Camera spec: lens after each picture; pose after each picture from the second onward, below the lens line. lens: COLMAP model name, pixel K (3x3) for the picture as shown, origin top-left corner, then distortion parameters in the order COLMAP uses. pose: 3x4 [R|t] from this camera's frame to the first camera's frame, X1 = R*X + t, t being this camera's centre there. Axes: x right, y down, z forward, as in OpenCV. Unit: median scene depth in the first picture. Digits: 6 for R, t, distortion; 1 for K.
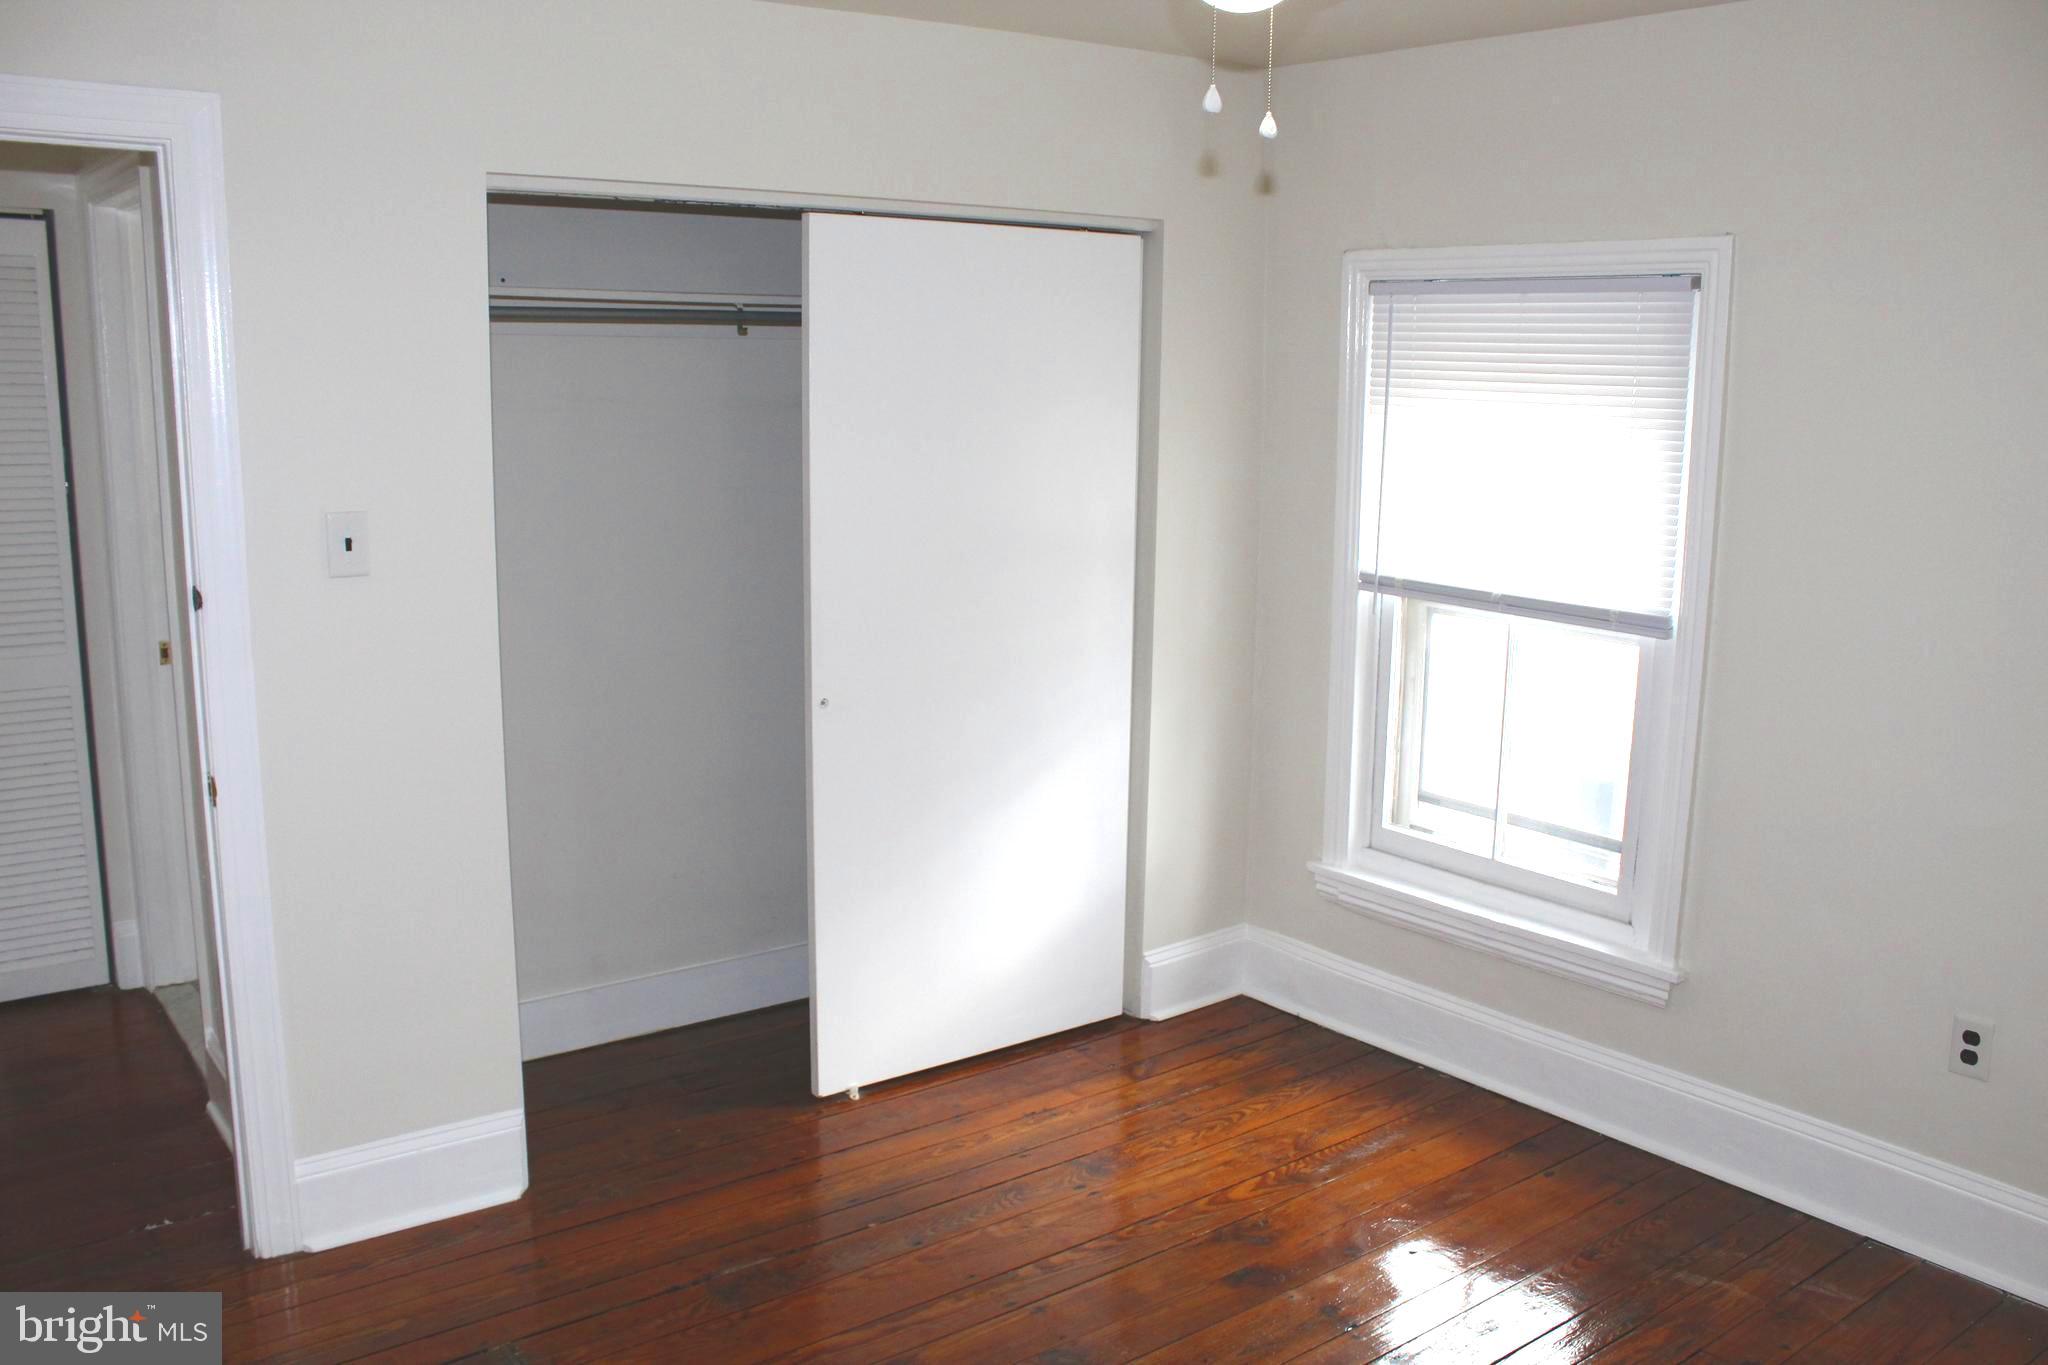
lens RADIAL K [[1751.0, 0, 1035.1], [0, 1751.0, 689.1], [0, 0, 1]] dist [-0.123366, 0.113046]
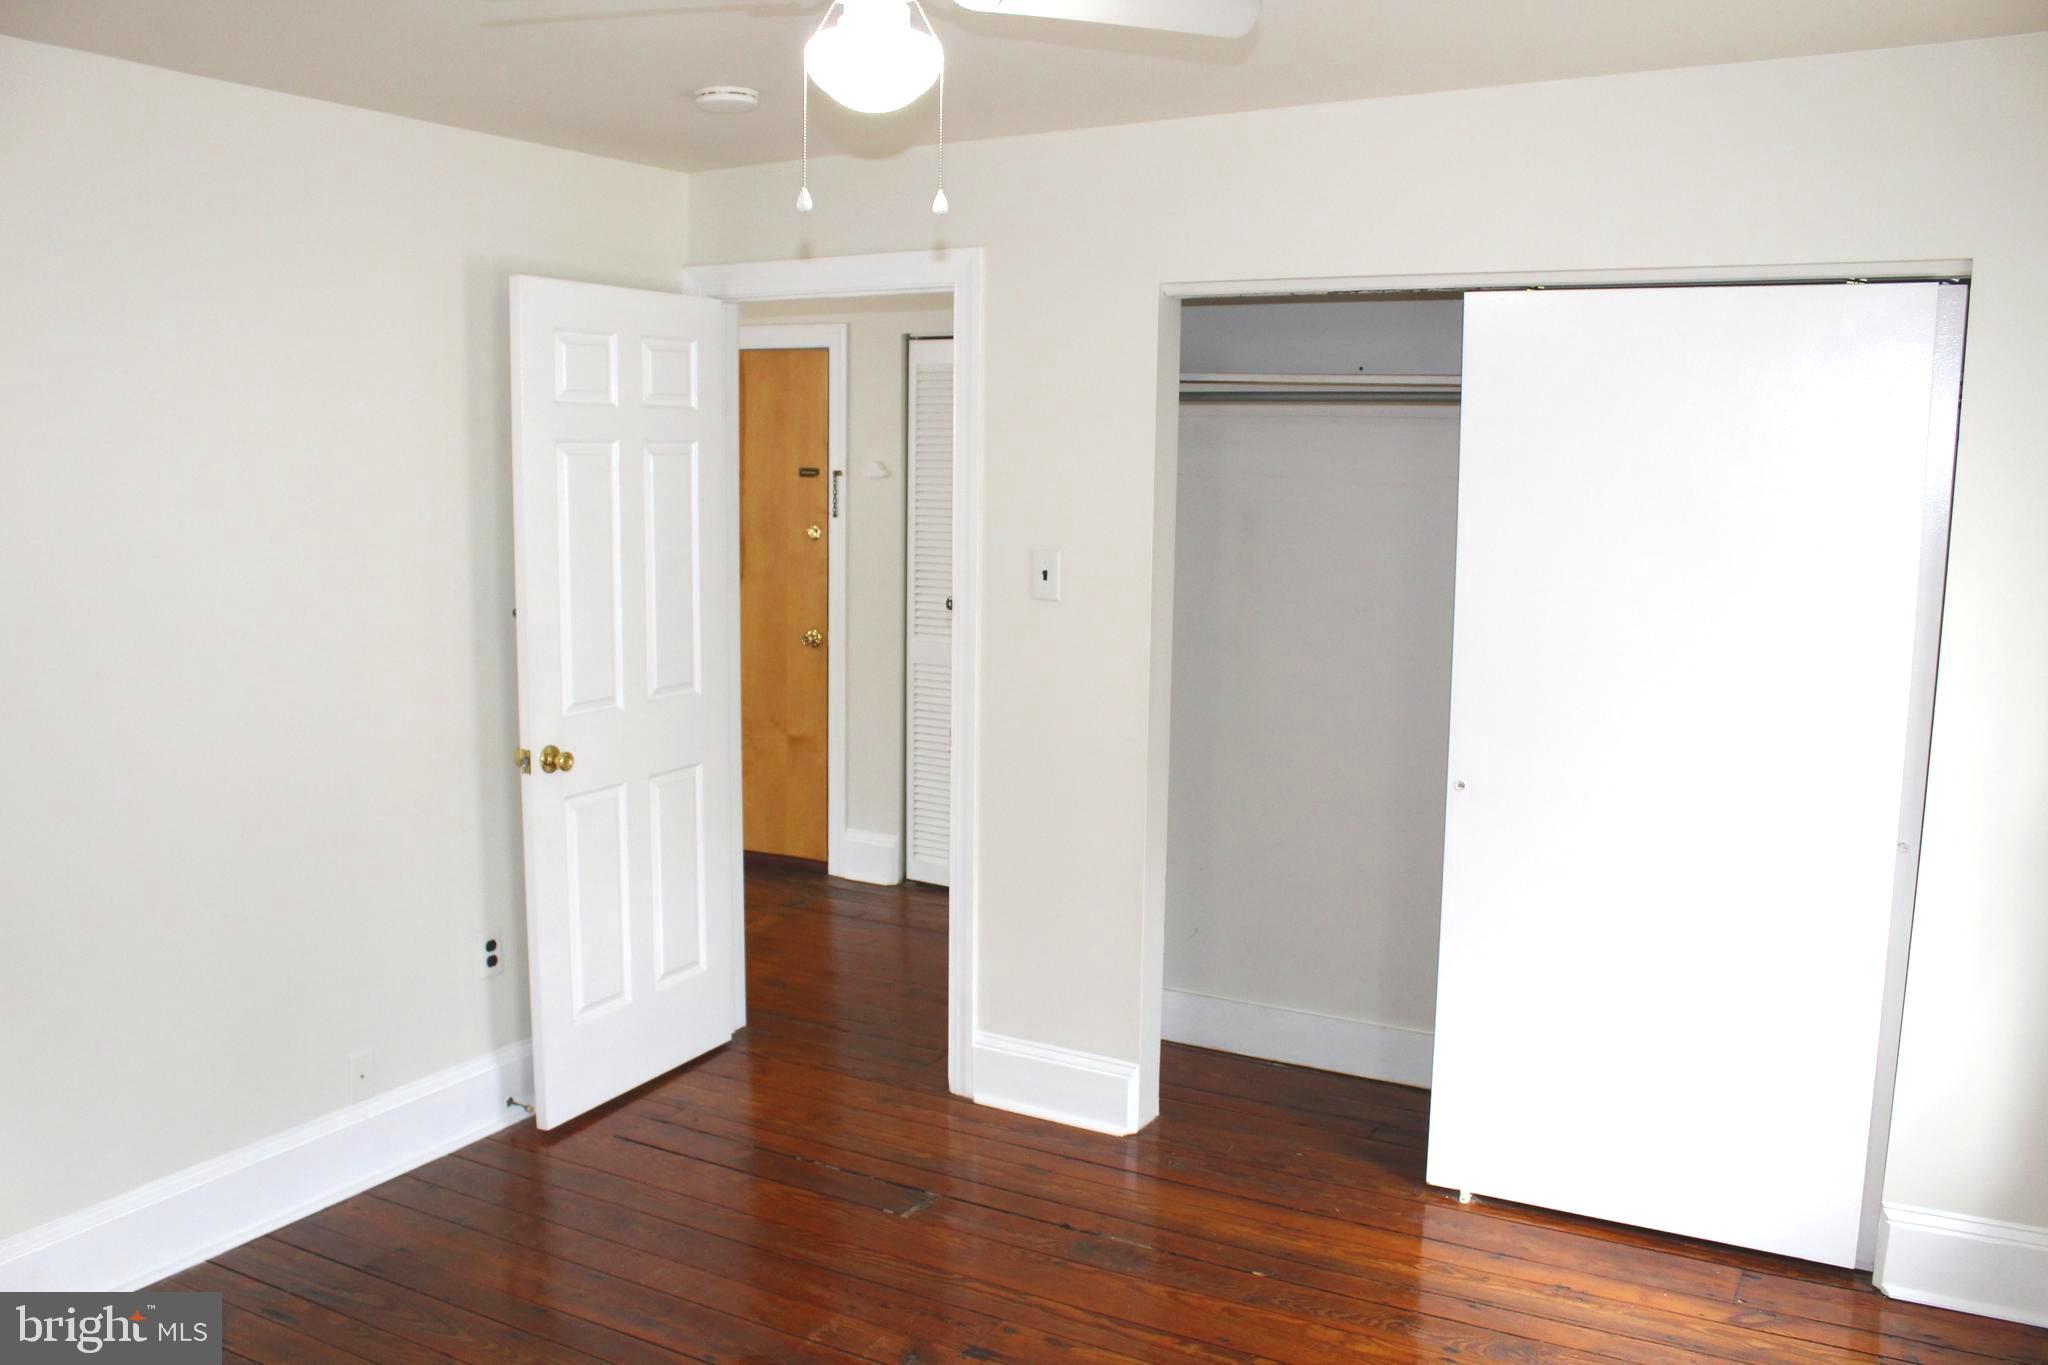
lens RADIAL K [[1751.0, 0, 1035.1], [0, 1751.0, 689.1], [0, 0, 1]] dist [-0.123366, 0.113046]
pose [[0.404531, 0.120789, -0.906513, 0.629405], [-0.173664, 0.983349, 0.053529, -0.053230], [0.897884, 0.135774, 0.418772, 0.347359]]
